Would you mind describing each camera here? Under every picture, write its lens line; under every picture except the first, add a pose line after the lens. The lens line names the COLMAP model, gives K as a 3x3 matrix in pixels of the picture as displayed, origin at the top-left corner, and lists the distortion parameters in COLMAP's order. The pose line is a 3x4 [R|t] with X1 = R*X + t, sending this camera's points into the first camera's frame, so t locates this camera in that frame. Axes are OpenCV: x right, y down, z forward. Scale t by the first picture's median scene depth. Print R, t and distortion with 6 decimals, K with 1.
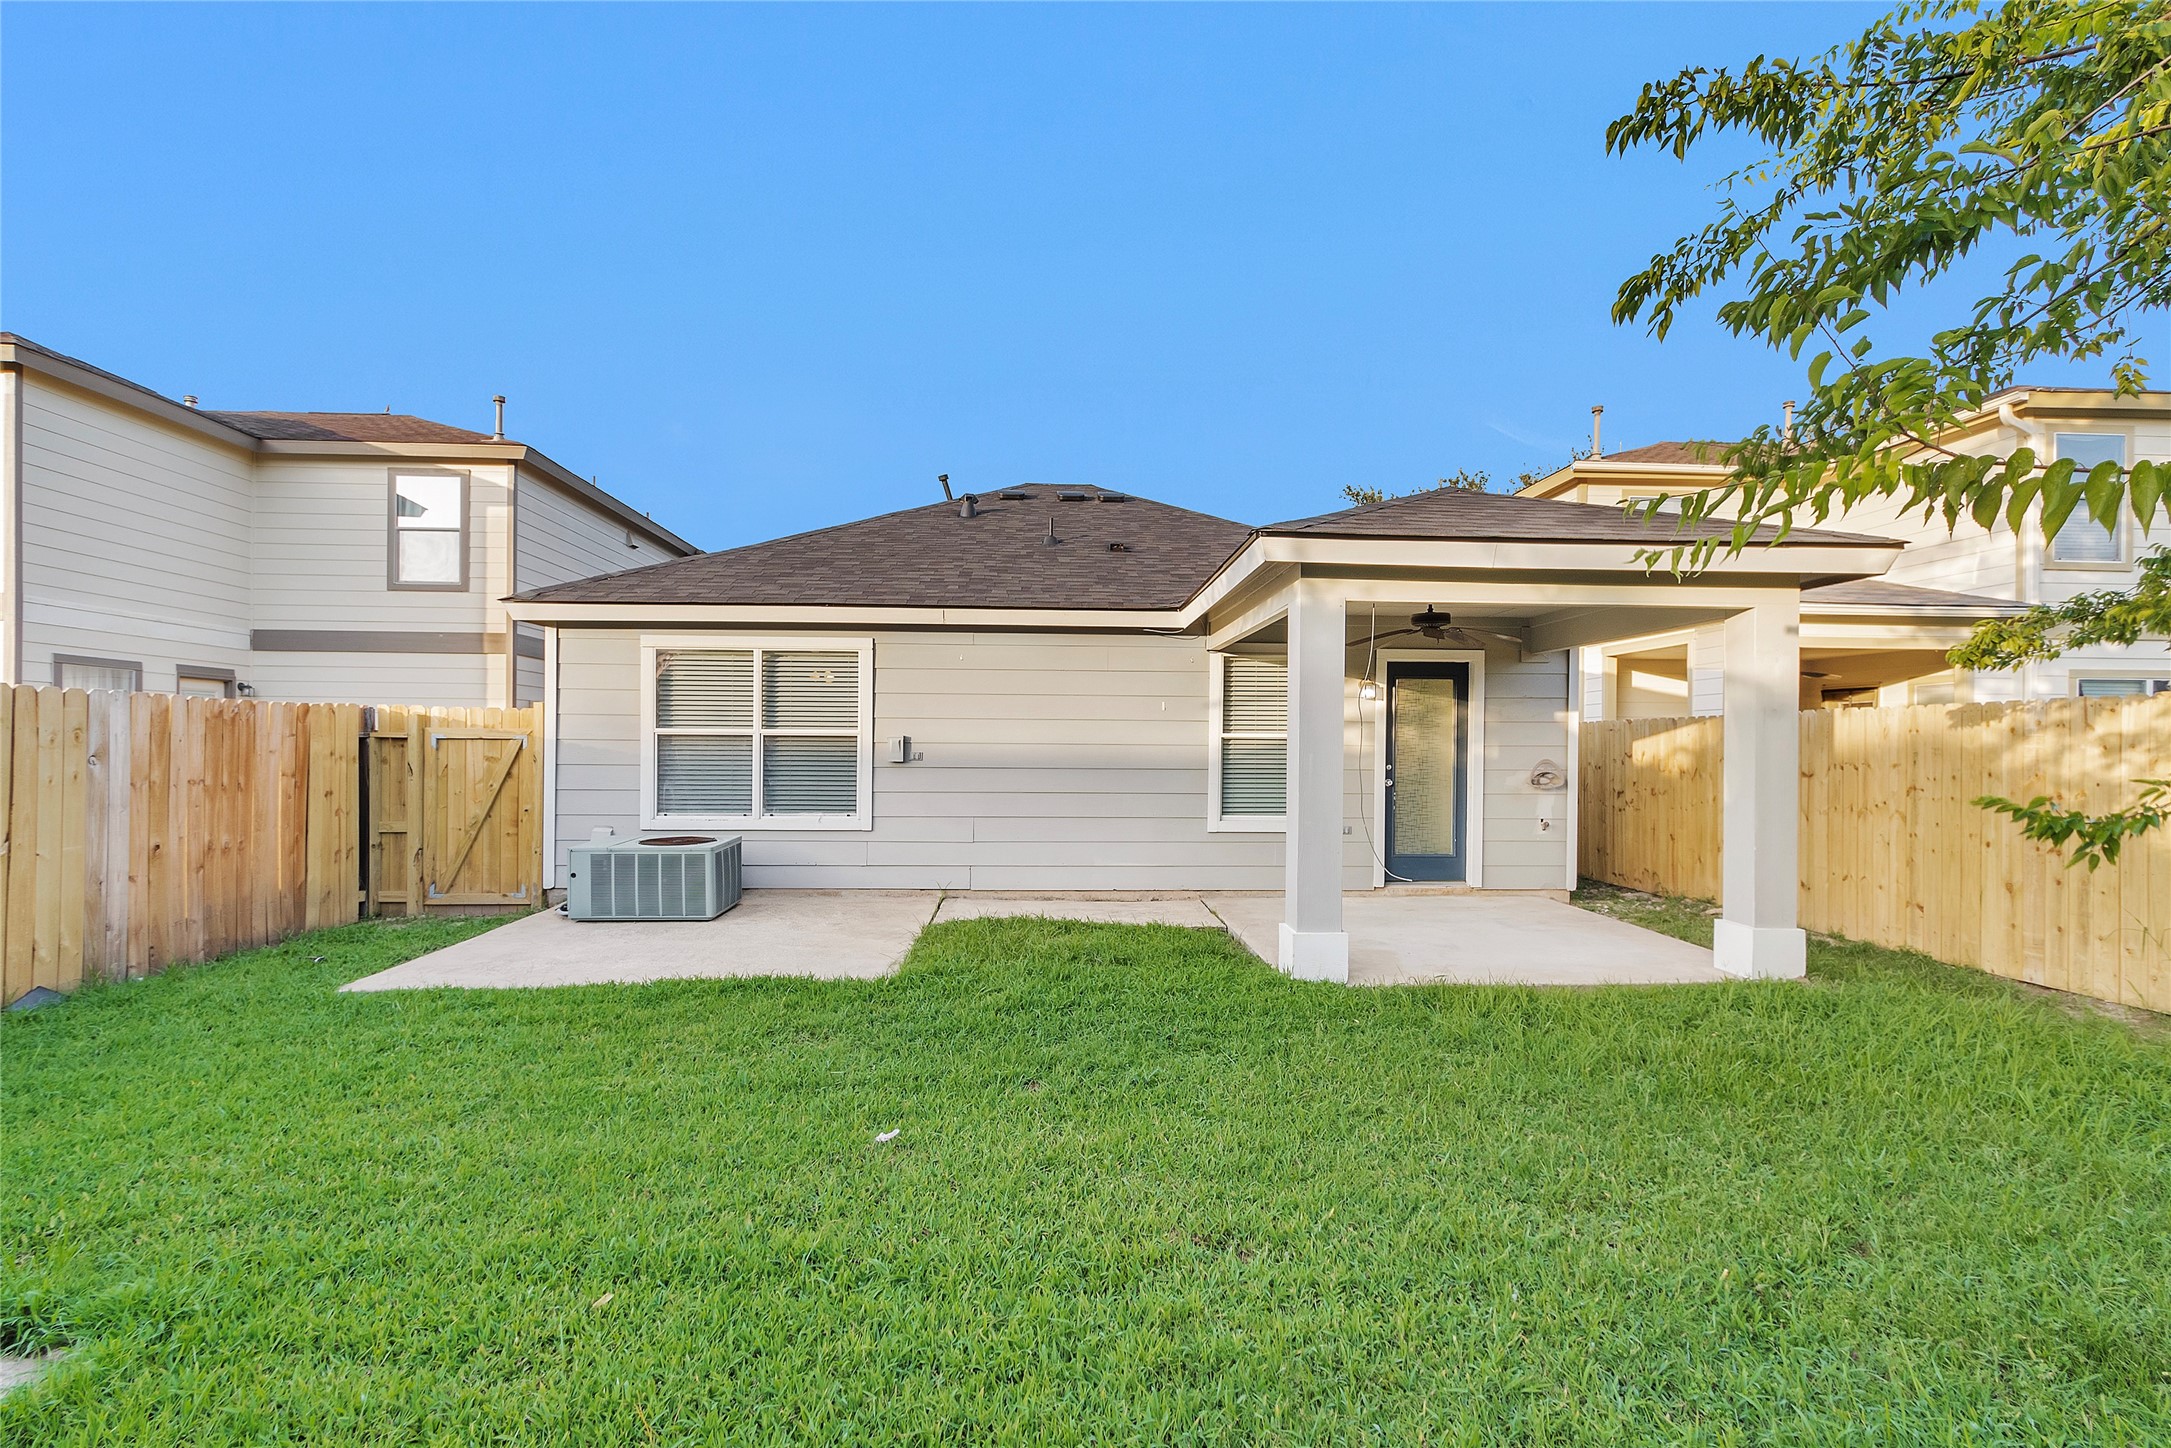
lens RADIAL K [[1008.6, 0, 1085.3], [0, 1008.6, 733.7], [0, 0, 1]] dist [0.000635, 0.000490]
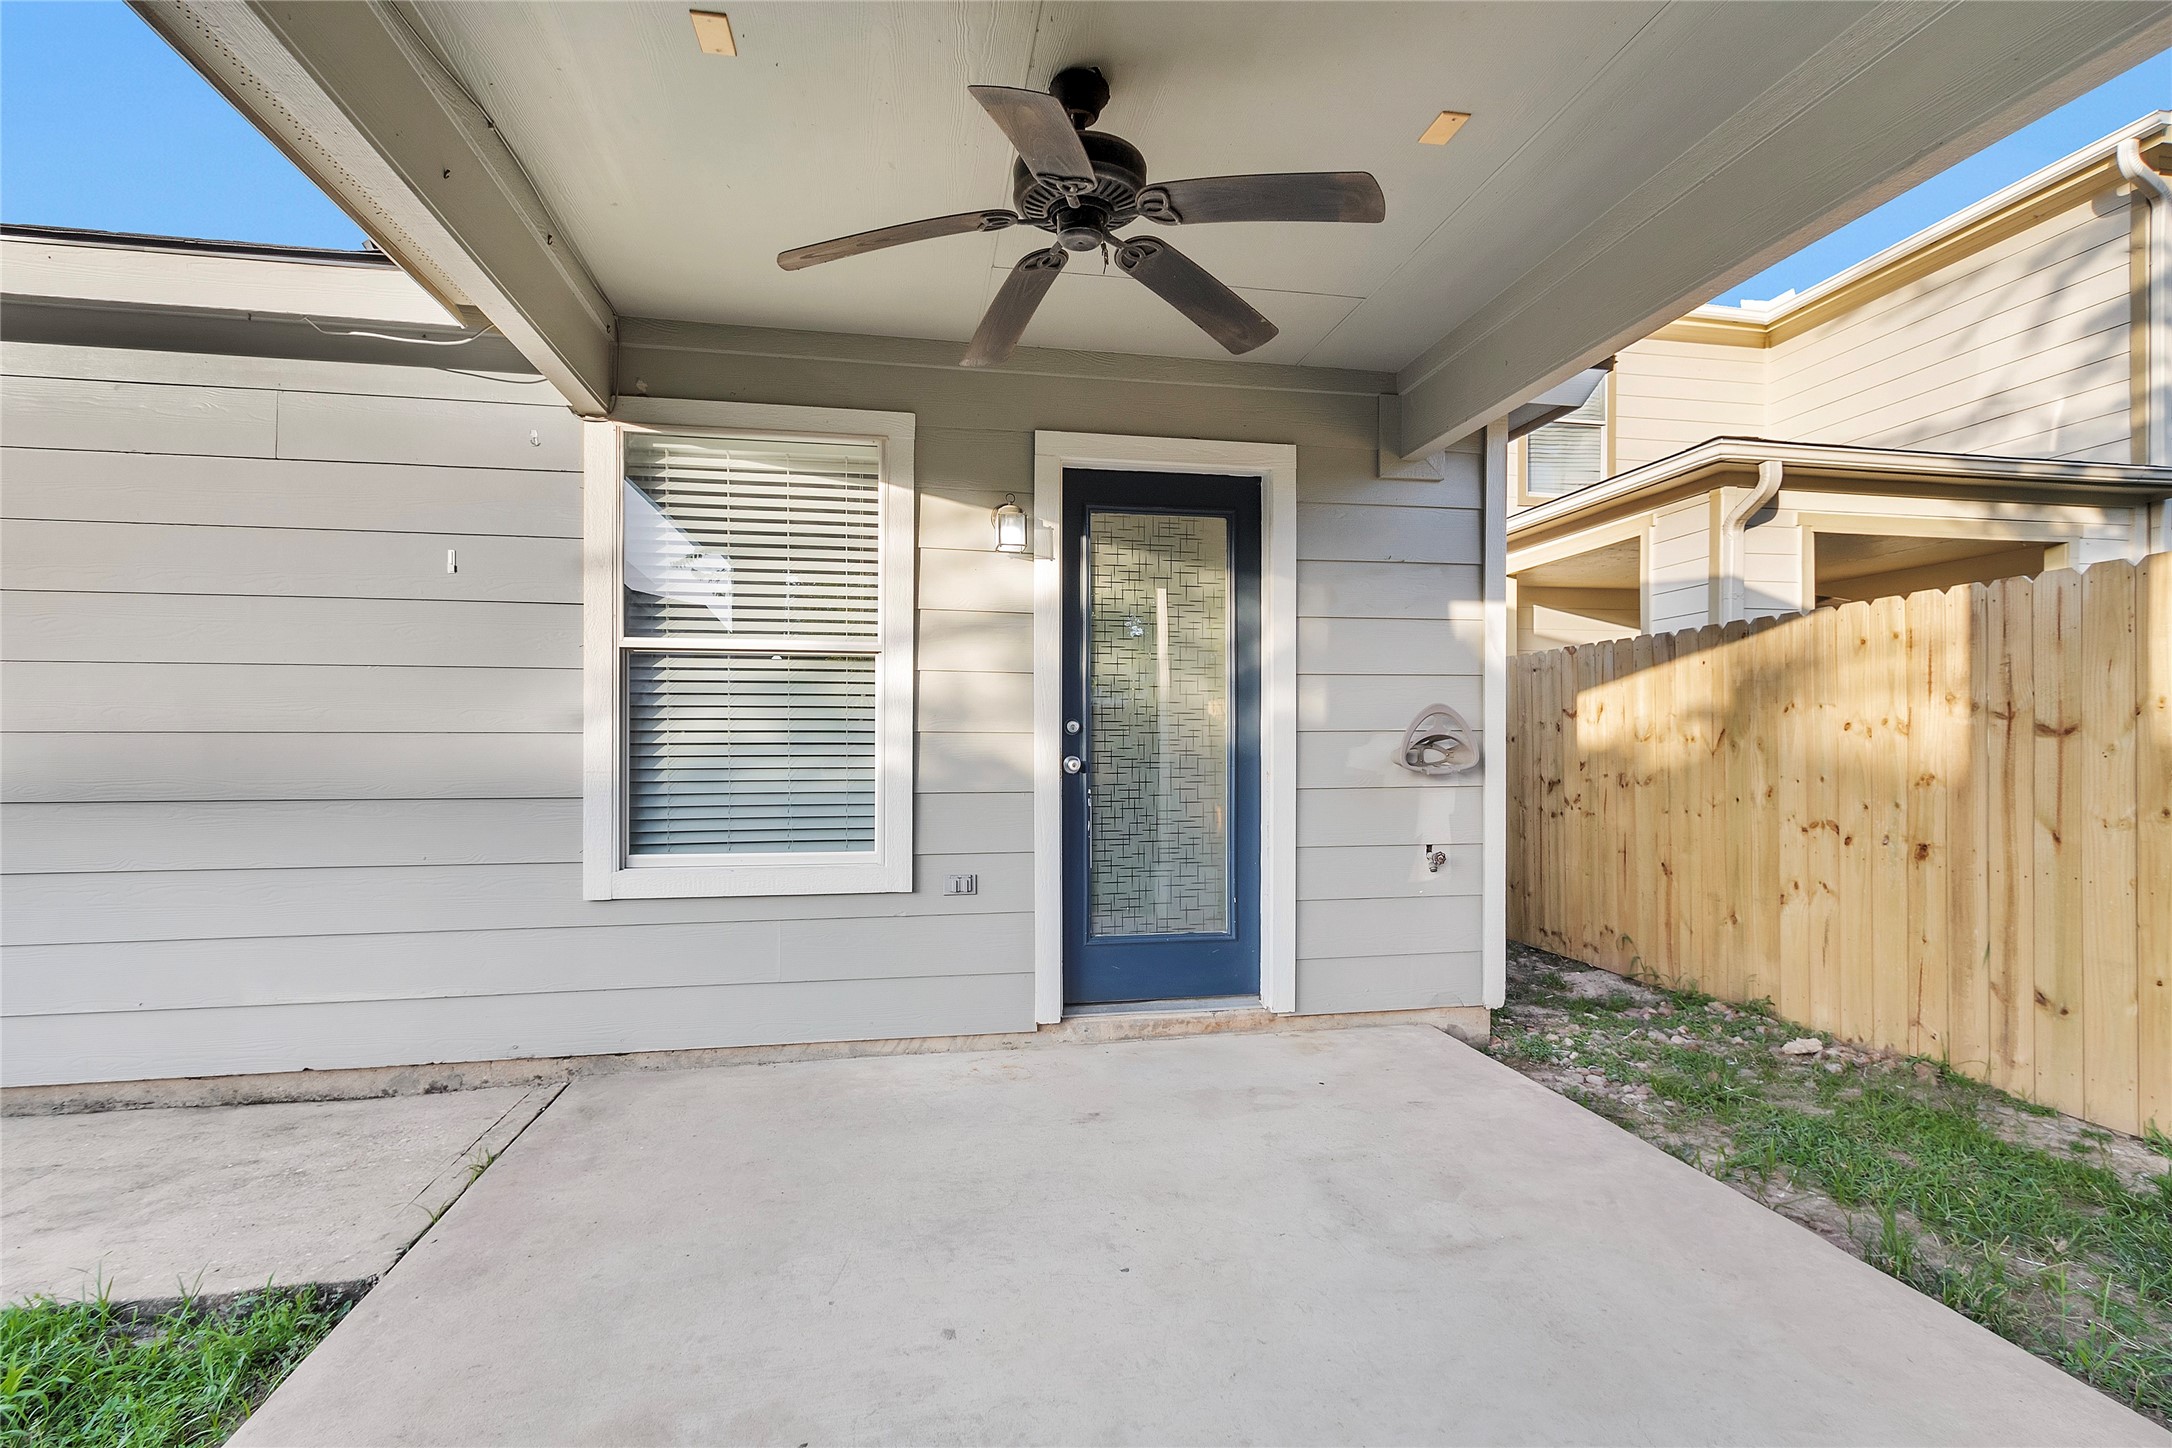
lens RADIAL K [[1009.1, 0, 1085.8], [0, 1009.1, 733.7], [0, 0, 1]] dist [0.000635, 0.000490]
pose [[0.991797, -0.008193, 0.127561, 0.253039], [0.008277, 0.999966, -0.000128, 0.035739], [-0.127556, 0.001183, 0.991831, 0.591511]]
